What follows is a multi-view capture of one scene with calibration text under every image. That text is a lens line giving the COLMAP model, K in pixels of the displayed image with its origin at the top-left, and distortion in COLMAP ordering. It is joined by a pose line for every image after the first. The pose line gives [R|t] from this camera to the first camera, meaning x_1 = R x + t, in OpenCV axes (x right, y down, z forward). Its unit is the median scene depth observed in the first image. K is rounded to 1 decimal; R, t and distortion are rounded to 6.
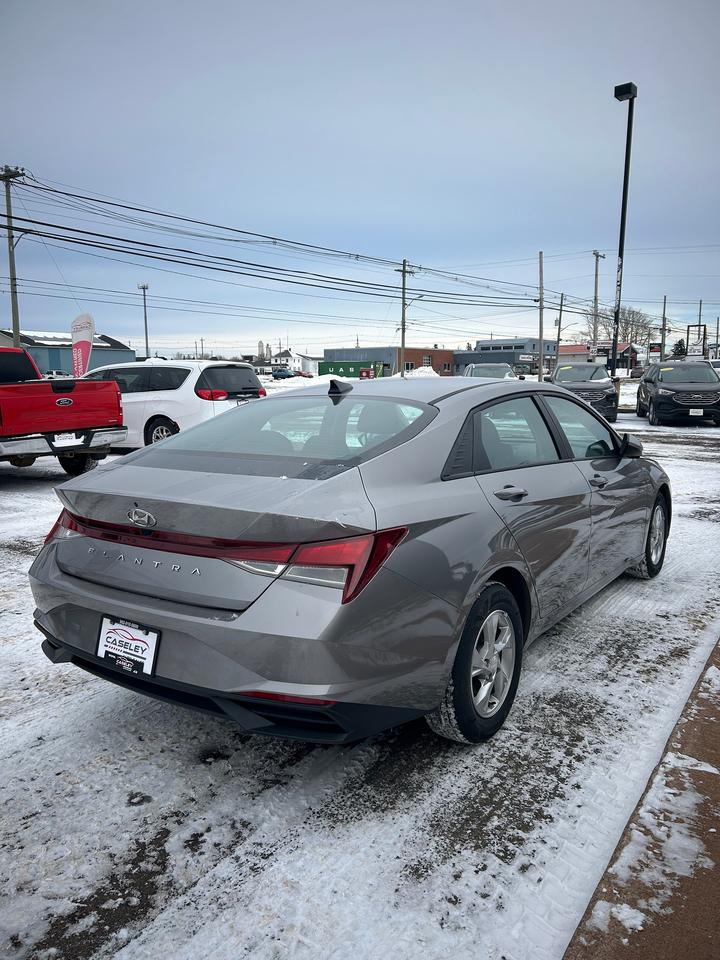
lens RADIAL K [[729.5, 0, 360.6], [0, 729.5, 480.2], [0, 0, 1]] dist [0.031978, -0.018045]
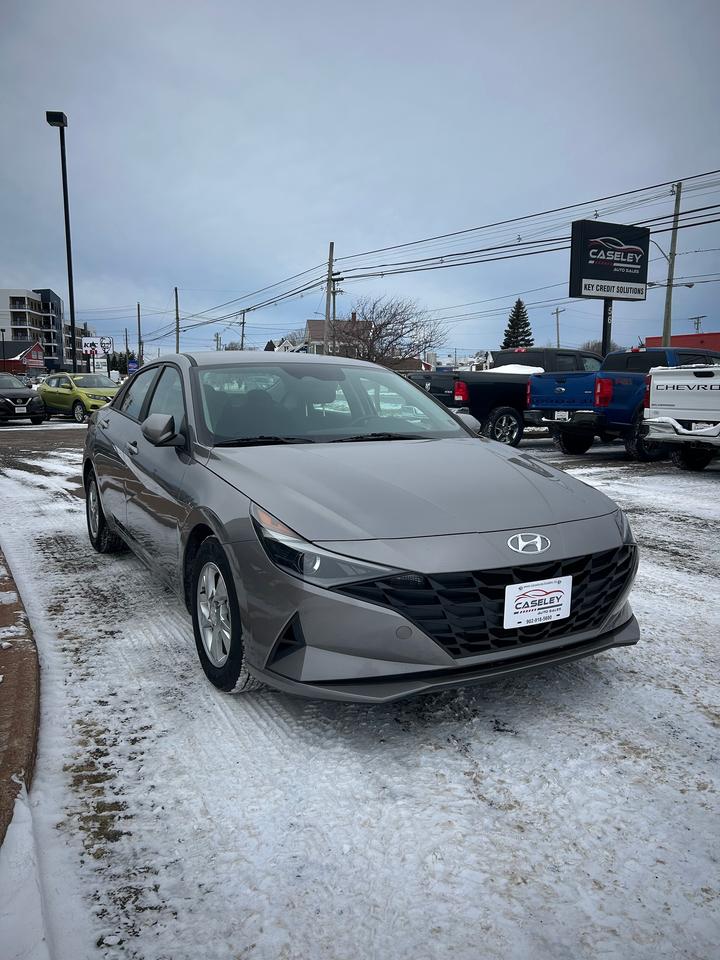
lens RADIAL K [[729.5, 0, 361.9], [0, 729.5, 476.7], [0, 0, 1]] dist [0.031978, -0.018045]
pose [[-0.452344, 0.110825, -0.884931, 1.100002], [-0.127394, 0.974044, 0.187105, -0.194747], [0.882698, 0.197370, -0.426484, 1.727364]]
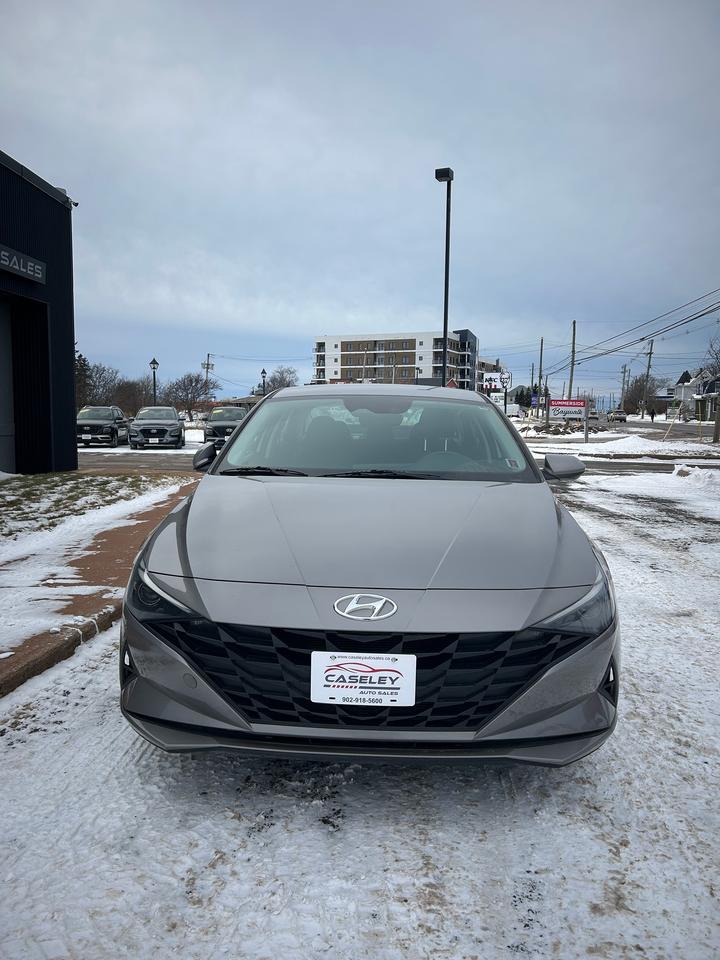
lens RADIAL K [[729.5, 0, 362.8], [0, 729.5, 484.6], [0, 0, 1]] dist [0.031978, -0.018045]
pose [[-0.857352, 0.037932, -0.513331, 0.732774], [-0.085431, 0.972962, 0.214582, -0.240569], [0.507591, 0.227827, -0.830931, 2.030365]]
